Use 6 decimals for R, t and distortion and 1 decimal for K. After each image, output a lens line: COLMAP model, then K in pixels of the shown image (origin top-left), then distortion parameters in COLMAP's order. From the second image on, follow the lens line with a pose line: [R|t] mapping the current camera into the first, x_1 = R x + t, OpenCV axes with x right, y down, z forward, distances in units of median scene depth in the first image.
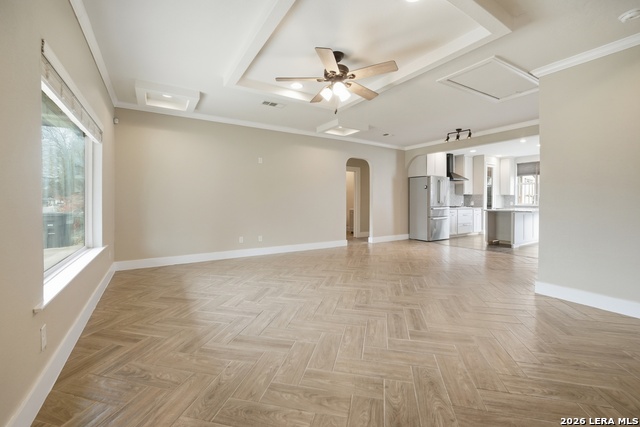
lens RADIAL K [[265.7, 0, 315.0], [0, 265.7, 202.7], [0, 0, 1]] dist [-0.019102, 0.000178]
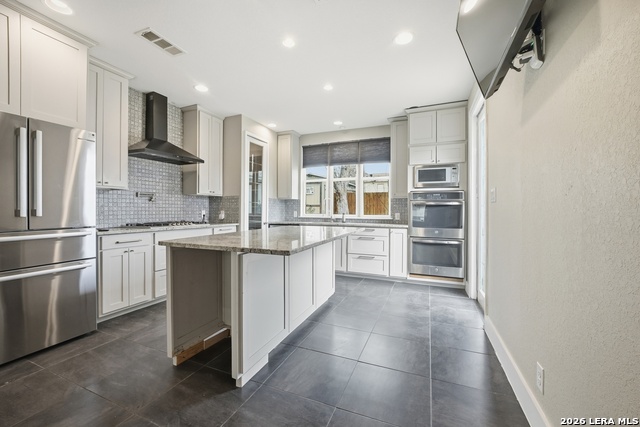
lens RADIAL K [[269.7, 0, 317.0], [0, 269.7, 208.4], [0, 0, 1]] dist [-0.010782, 0.000612]
pose [[0.813700, 0.002366, 0.581280, 0.526810], [0.005428, 0.999917, -0.011668, -0.002402], [-0.581259, 0.012650, 0.813620, 0.583073]]
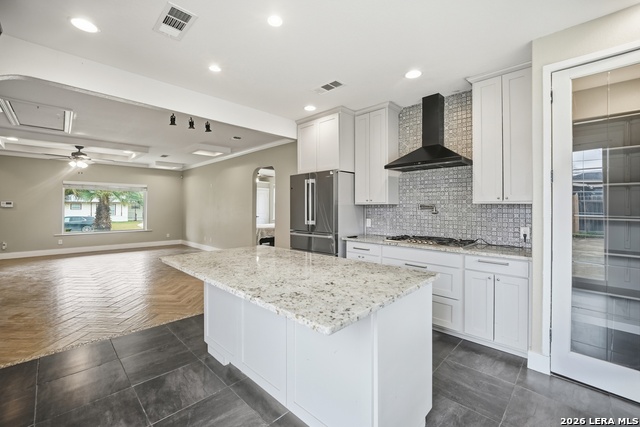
lens RADIAL K [[269.7, 0, 317.0], [0, 269.7, 208.4], [0, 0, 1]] dist [-0.010782, 0.000612]
pose [[0.236382, 0.000275, -0.971660, 0.934361], [-0.008247, 0.999965, -0.001724, -0.027486], [0.971625, 0.008421, 0.236376, 0.843052]]
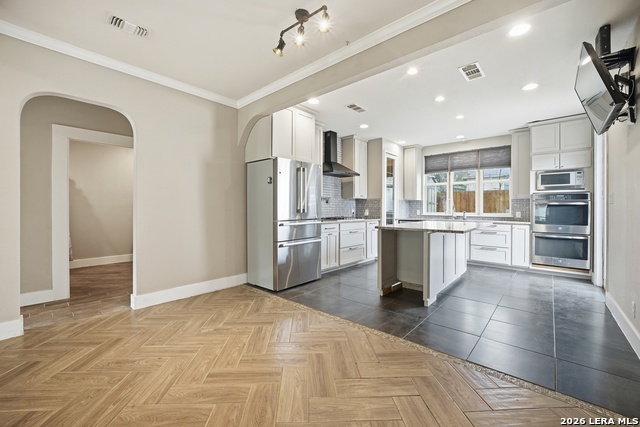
lens RADIAL K [[269.7, 0, 317.0], [0, 269.7, 208.4], [0, 0, 1]] dist [-0.010782, 0.000612]
pose [[0.956321, -0.000864, 0.292318, 0.330744], [0.003735, 0.999950, -0.009260, -0.001946], [-0.292295, 0.009948, 0.956276, 0.464326]]
